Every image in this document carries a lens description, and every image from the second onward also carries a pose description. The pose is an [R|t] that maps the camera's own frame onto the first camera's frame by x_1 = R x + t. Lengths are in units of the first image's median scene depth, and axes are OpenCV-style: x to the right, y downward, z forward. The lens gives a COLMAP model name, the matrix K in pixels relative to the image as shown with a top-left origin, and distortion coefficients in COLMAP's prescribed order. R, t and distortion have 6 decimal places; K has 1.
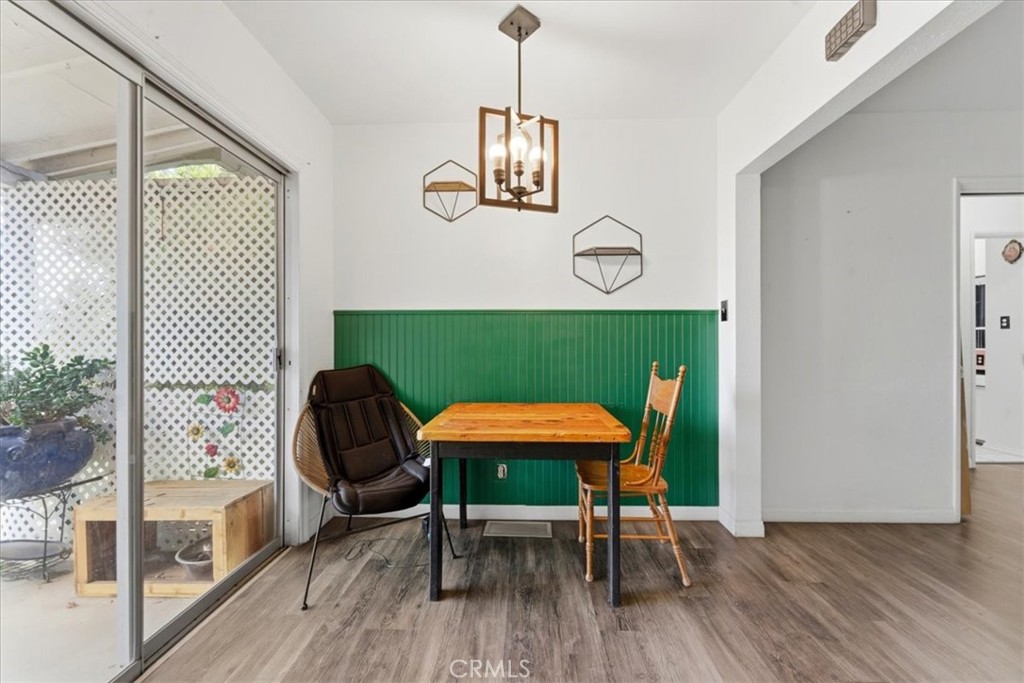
lens RADIAL K [[437.5, 0, 512.5], [0, 437.5, 353.4], [0, 0, 1]] dist [-0.000168, -0.000017]
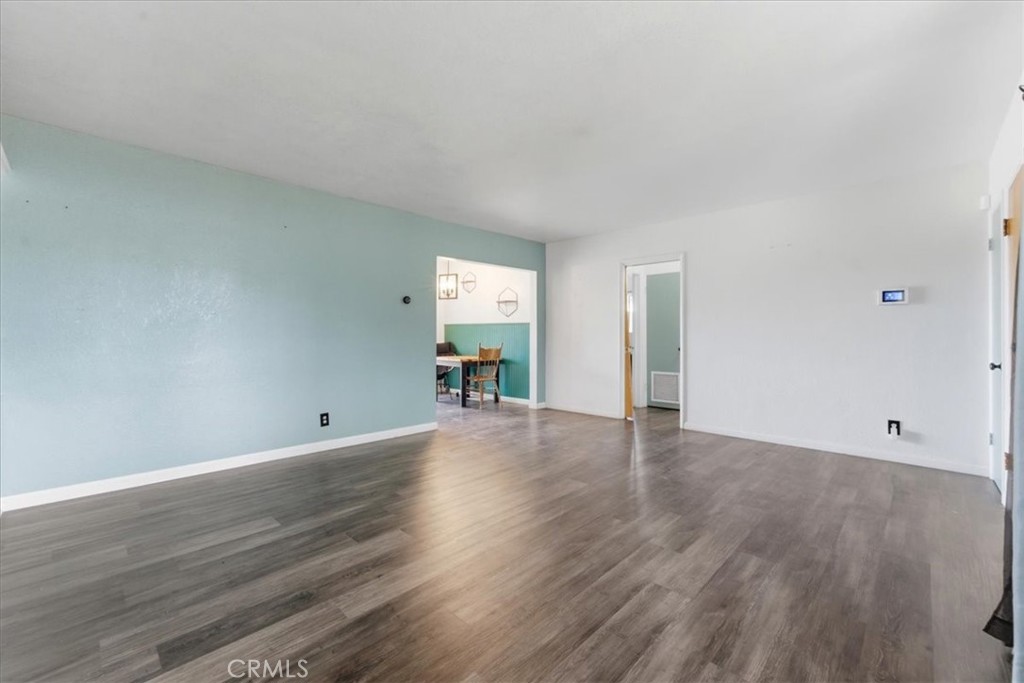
lens RADIAL K [[424.4, 0, 512.0], [0, 424.4, 341.5], [0, 0, 1]] dist [-0.000510, -0.000040]
pose [[0.734308, 0.018722, -0.678558, 1.979501], [-0.007918, 0.999788, 0.019017, -0.038434], [0.678770, -0.008591, 0.734301, -0.861013]]
